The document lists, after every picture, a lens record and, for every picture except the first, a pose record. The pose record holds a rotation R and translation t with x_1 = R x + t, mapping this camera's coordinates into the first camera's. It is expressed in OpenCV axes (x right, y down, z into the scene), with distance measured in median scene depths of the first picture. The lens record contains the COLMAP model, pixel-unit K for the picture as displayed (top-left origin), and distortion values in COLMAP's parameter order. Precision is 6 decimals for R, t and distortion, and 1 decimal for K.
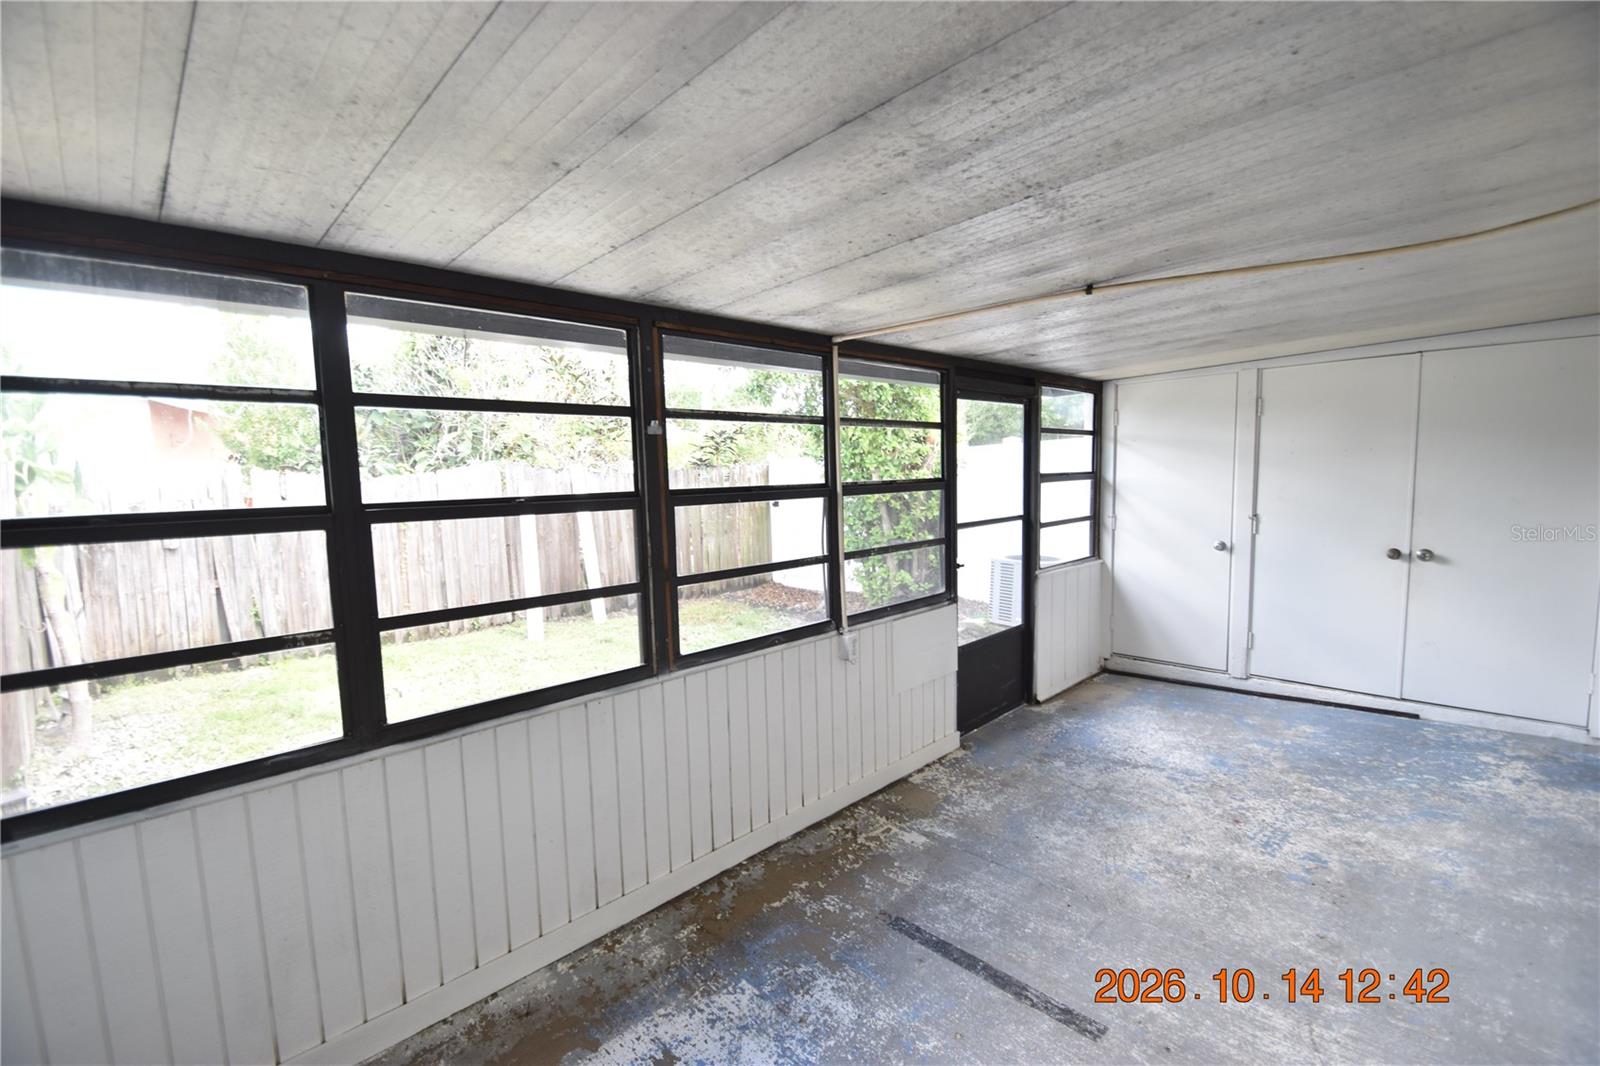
lens RADIAL K [[701.3, 0, 791.3], [0, 701.3, 541.8], [0, 0, 1]] dist [0.014197, -0.016208]
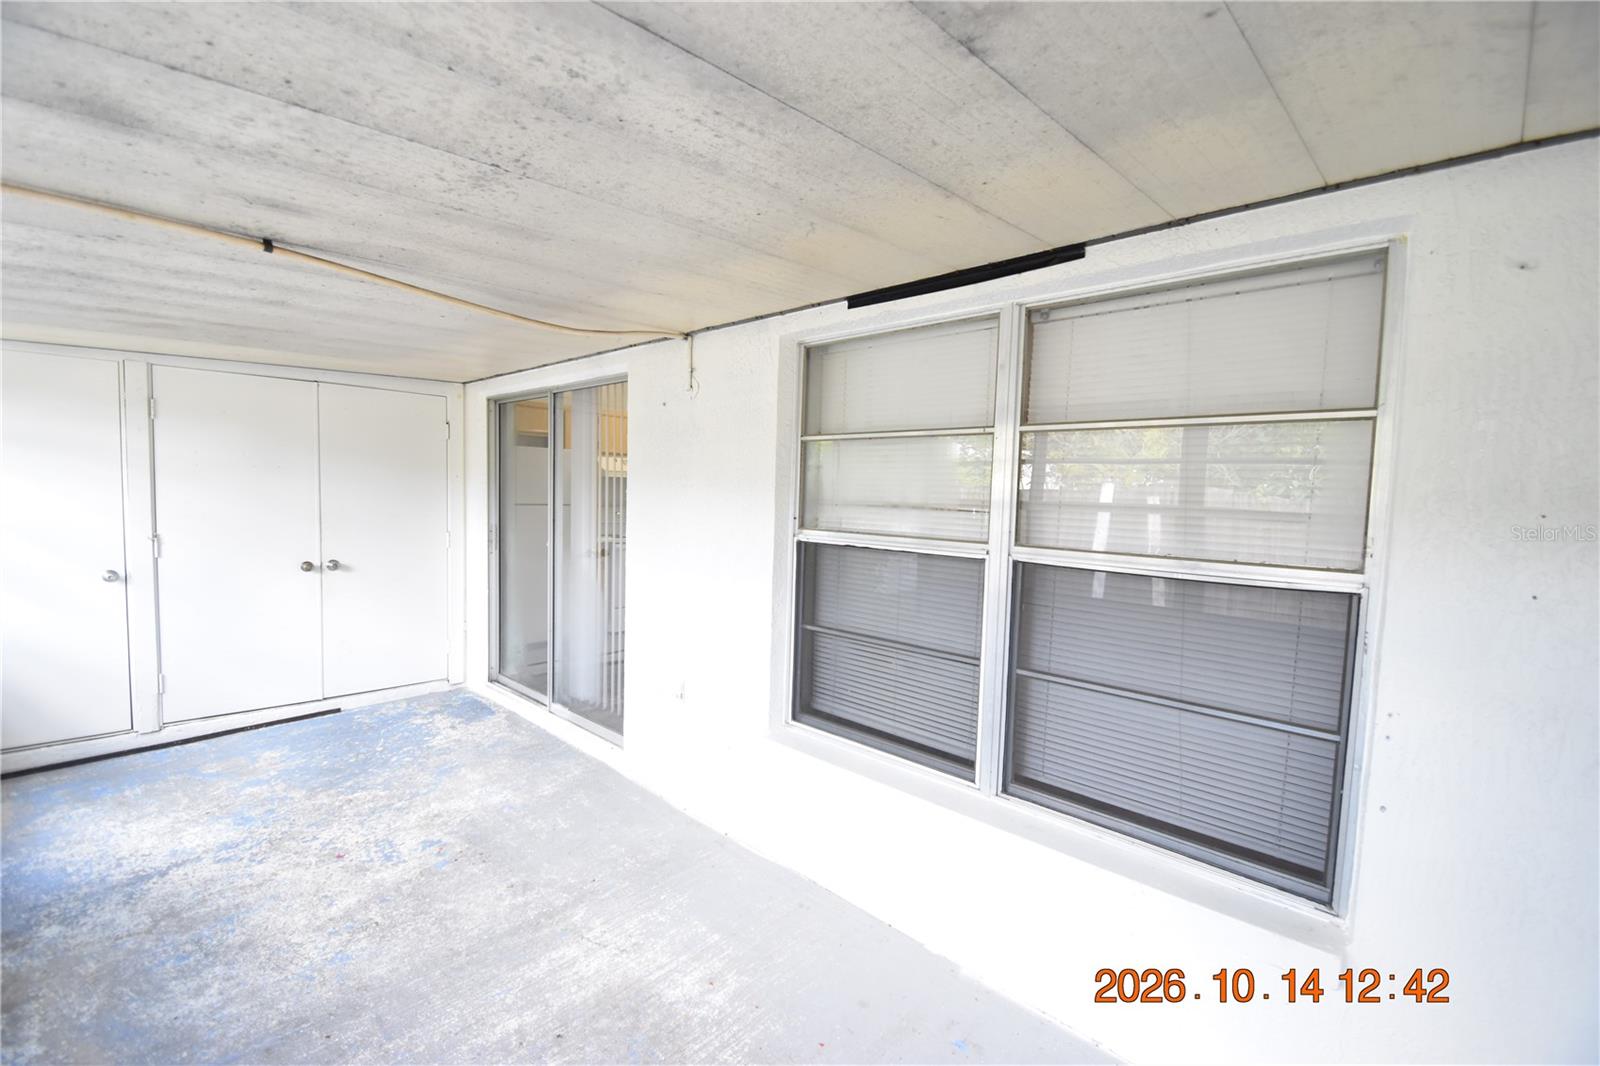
lens RADIAL K [[701.3, 0, 791.3], [0, 701.3, 541.8], [0, 0, 1]] dist [0.014197, -0.016208]
pose [[-0.022509, -0.044508, 0.998755, -0.303229], [0.067704, 0.996647, 0.045940, -0.026448], [-0.997451, 0.068654, -0.019420, 0.380524]]
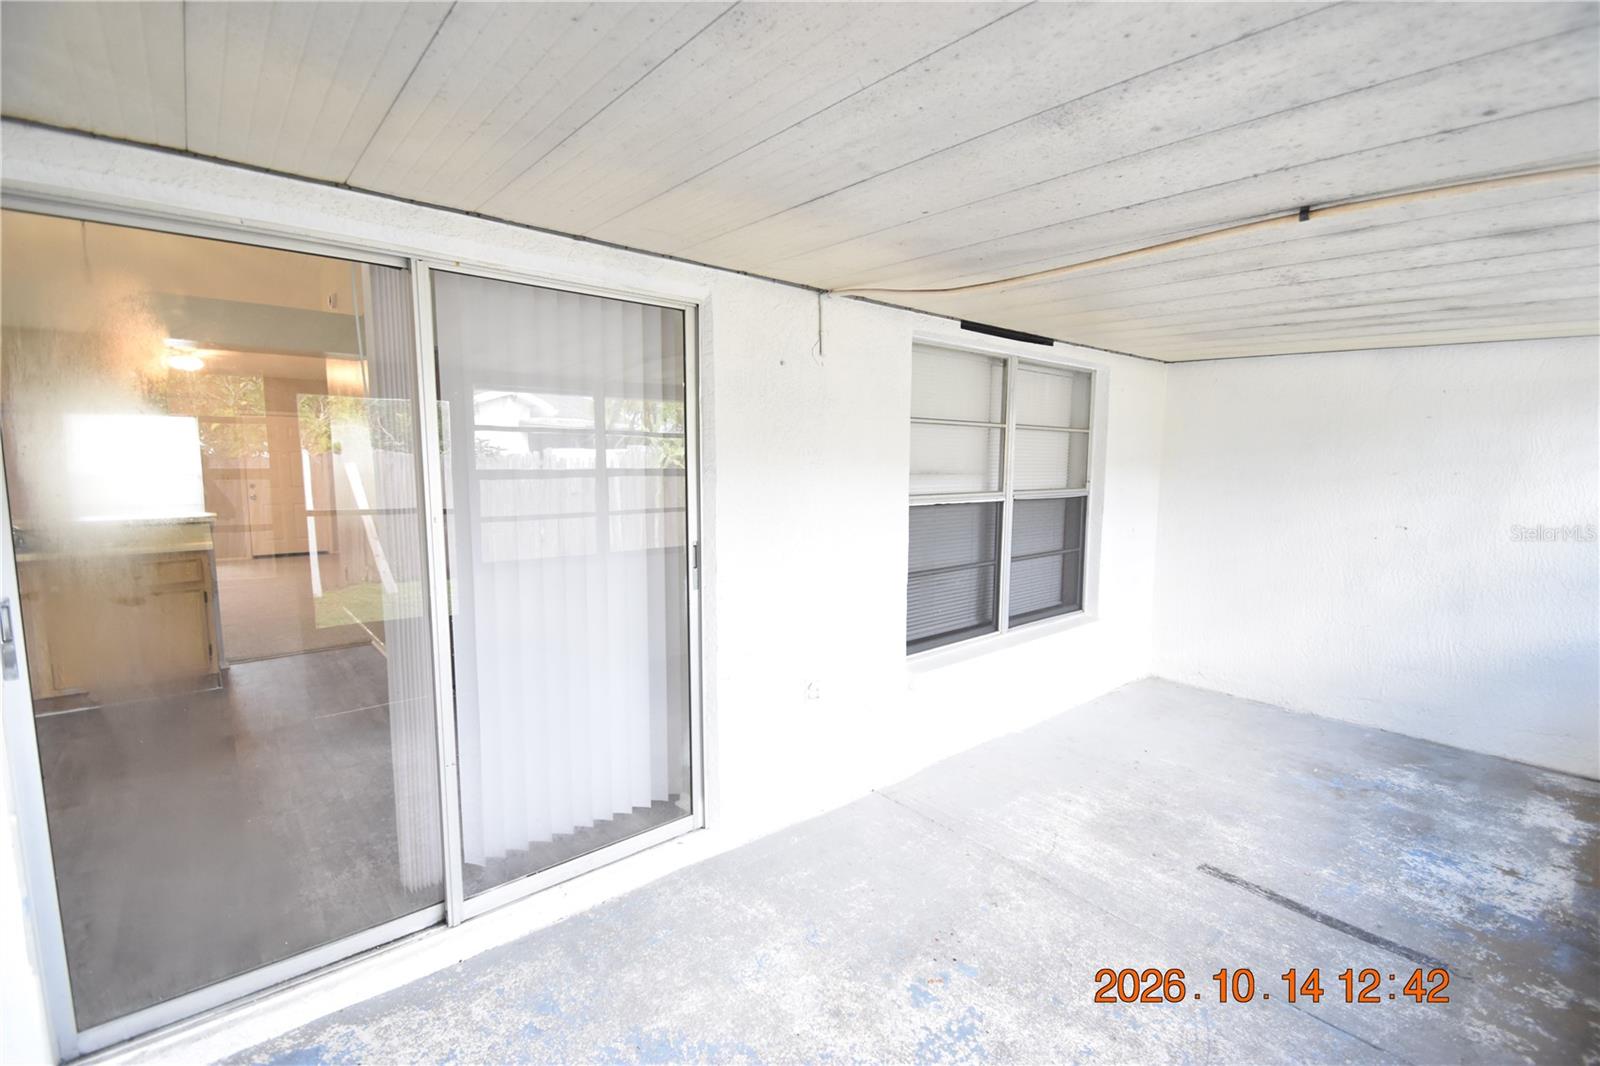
lens RADIAL K [[701.3, 0, 791.3], [0, 701.3, 541.8], [0, 0, 1]] dist [0.014197, -0.016208]
pose [[-0.997057, 0.018163, 0.074481, 0.726143], [0.033037, 0.978490, 0.203634, -0.161532], [-0.069180, 0.205495, -0.976210, 1.460449]]
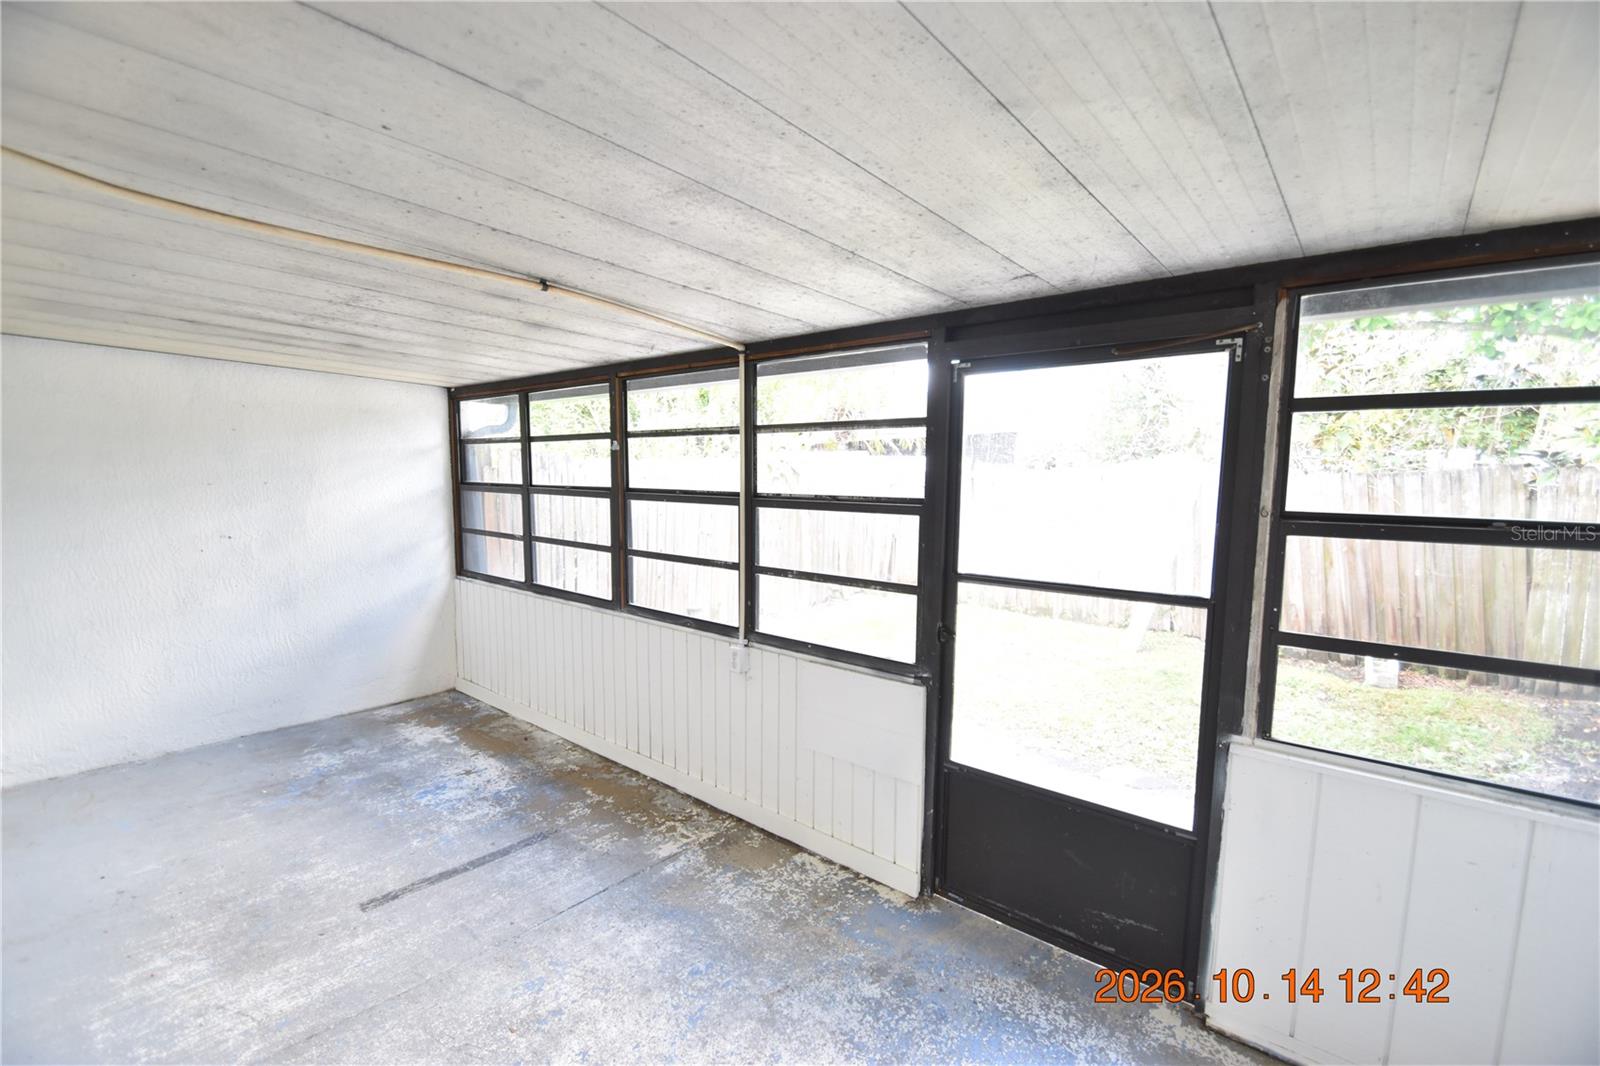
lens RADIAL K [[701.3, 0, 791.3], [0, 701.3, 541.8], [0, 0, 1]] dist [0.014197, -0.016208]
pose [[0.093526, 0.132078, -0.986817, 1.105779], [-0.105541, 0.986892, 0.122086, -0.150126], [0.990007, 0.092731, 0.106240, 1.013787]]
